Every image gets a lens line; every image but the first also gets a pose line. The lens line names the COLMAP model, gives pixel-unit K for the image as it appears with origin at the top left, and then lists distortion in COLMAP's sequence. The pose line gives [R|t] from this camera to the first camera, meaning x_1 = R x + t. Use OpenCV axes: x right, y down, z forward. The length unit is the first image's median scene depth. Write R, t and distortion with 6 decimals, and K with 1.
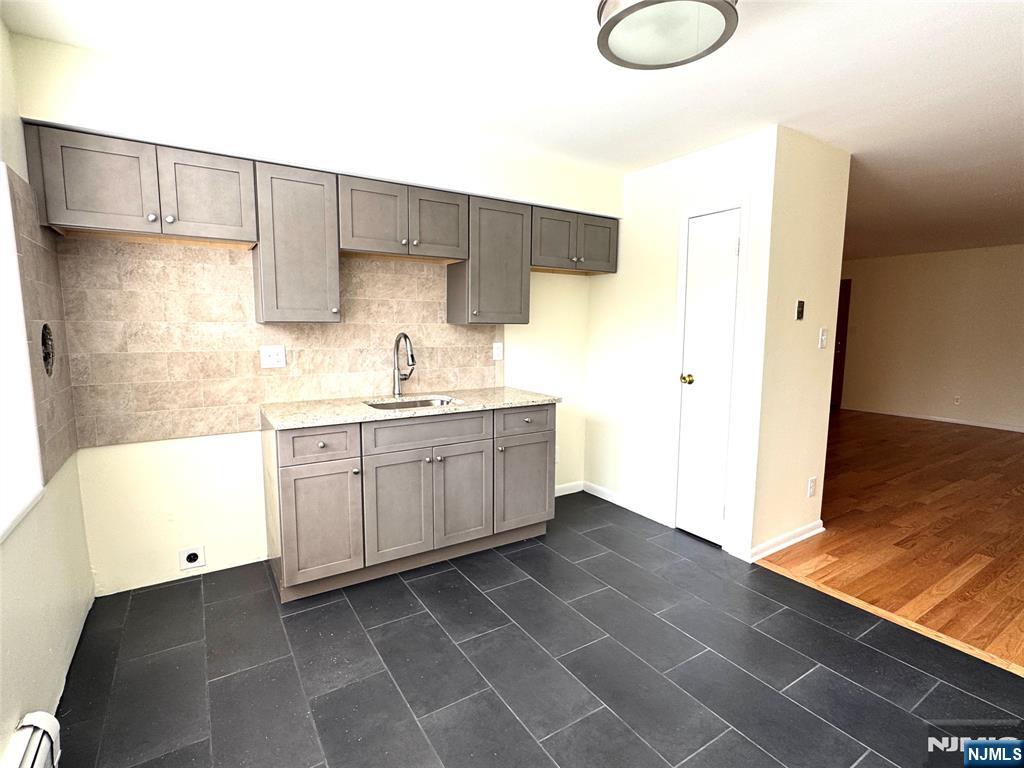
lens RADIAL K [[499.5, 0, 510.4], [0, 499.5, 384.3], [0, 0, 1]] dist [-0.002043, 0.000159]
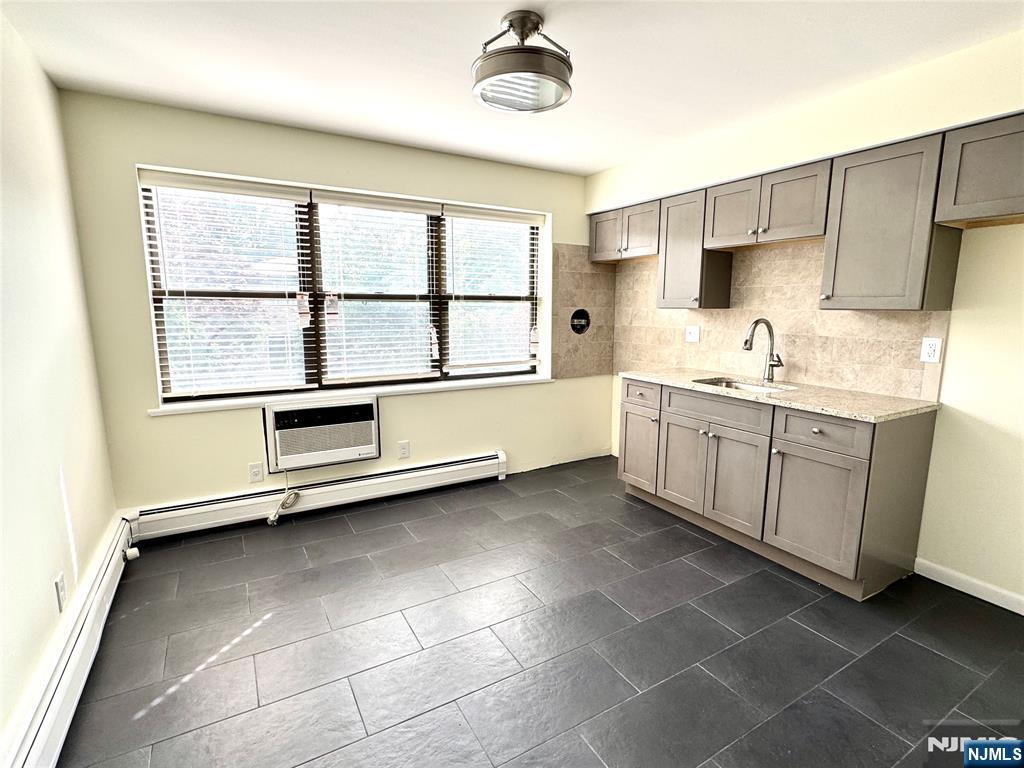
lens RADIAL K [[499.5, 0, 510.4], [0, 499.5, 384.3], [0, 0, 1]] dist [-0.002043, 0.000159]
pose [[-0.047406, 0.148972, -0.987704, 0.877122], [-0.124025, 0.980286, 0.153806, -0.066570], [0.991146, 0.129791, -0.027995, 0.551626]]
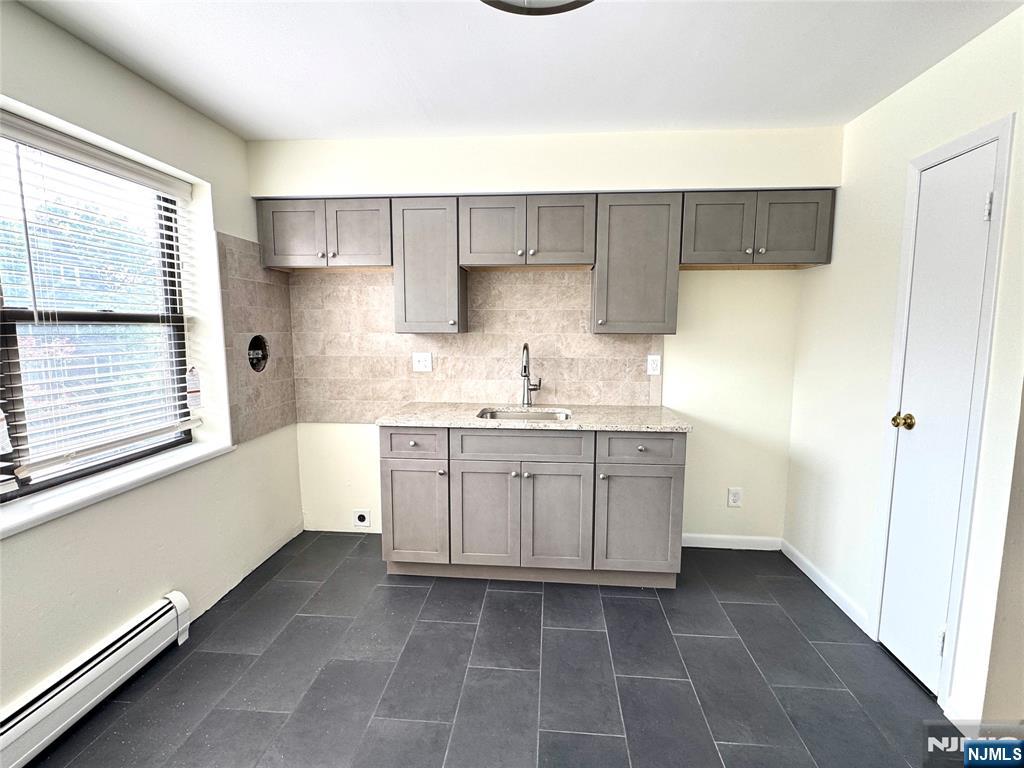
lens RADIAL K [[499.5, 0, 510.4], [0, 499.5, 384.3], [0, 0, 1]] dist [-0.002043, 0.000159]
pose [[0.792965, 0.066150, -0.605665, 0.382321], [-0.069778, 0.997408, 0.017578, -0.037831], [0.605258, 0.028323, 0.795525, 0.196949]]
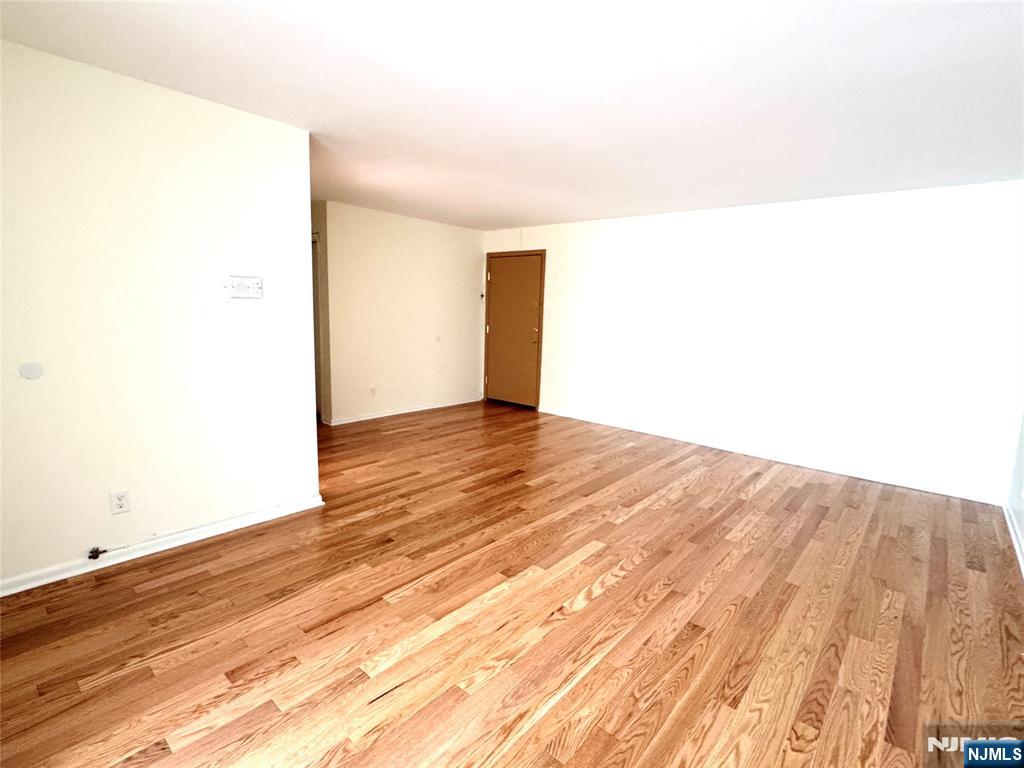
lens RADIAL K [[499.5, 0, 510.4], [0, 499.5, 384.3], [0, 0, 1]] dist [-0.002043, 0.000159]
pose [[0.959220, -0.017324, 0.282128, 1.146942], [0.005262, 0.999042, 0.043454, -0.088800], [-0.282611, -0.040198, 0.958392, 0.701429]]
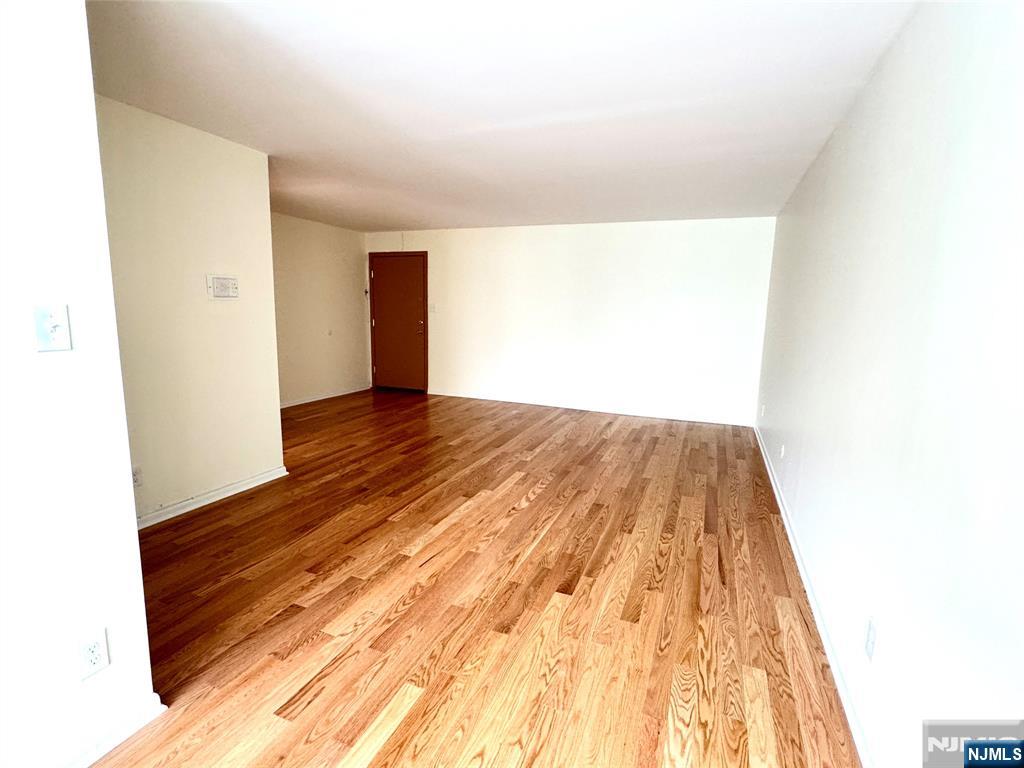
lens RADIAL K [[499.5, 0, 510.4], [0, 499.5, 384.3], [0, 0, 1]] dist [-0.002043, 0.000159]
pose [[0.817615, -0.077970, 0.570462, 0.777041], [0.050464, 0.996680, 0.063896, -0.057489], [-0.573550, -0.023454, 0.818835, 0.474350]]
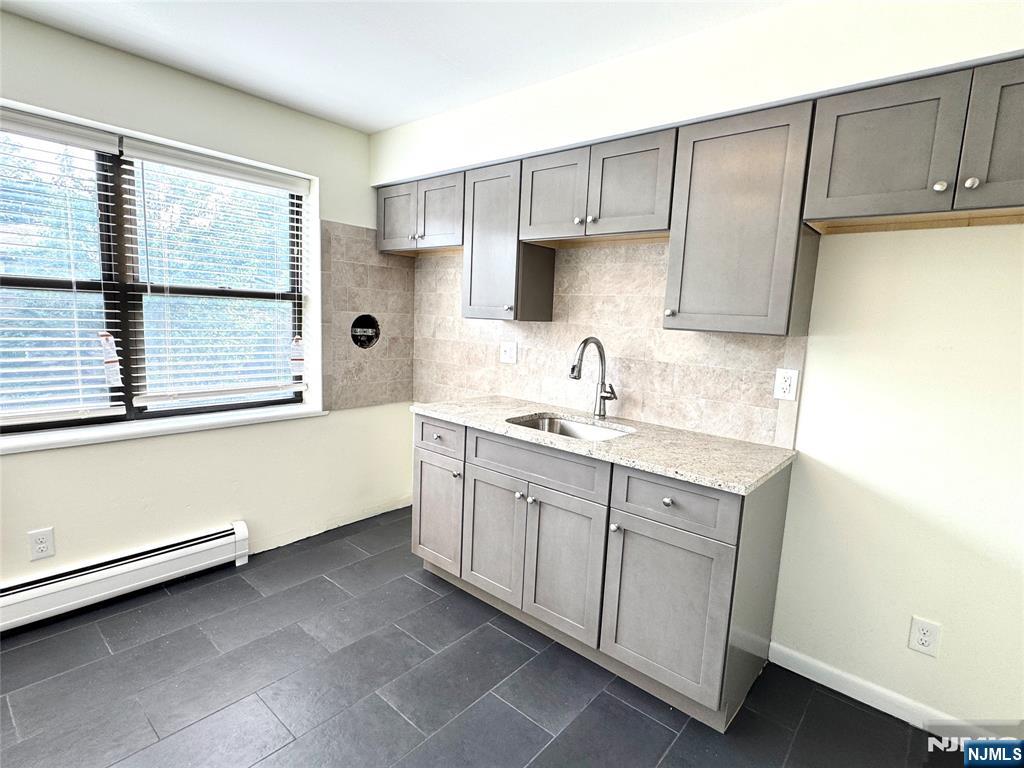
lens RADIAL K [[520.2, 0, 508.7], [0, 520.2, 384.1], [0, 0, 1]] dist [-0.001202, 0.000051]
pose [[0.277704, 0.135356, -0.951083, 0.551823], [-0.157550, 0.983036, 0.093901, -0.090166], [0.947659, 0.123766, 0.294319, 0.669935]]
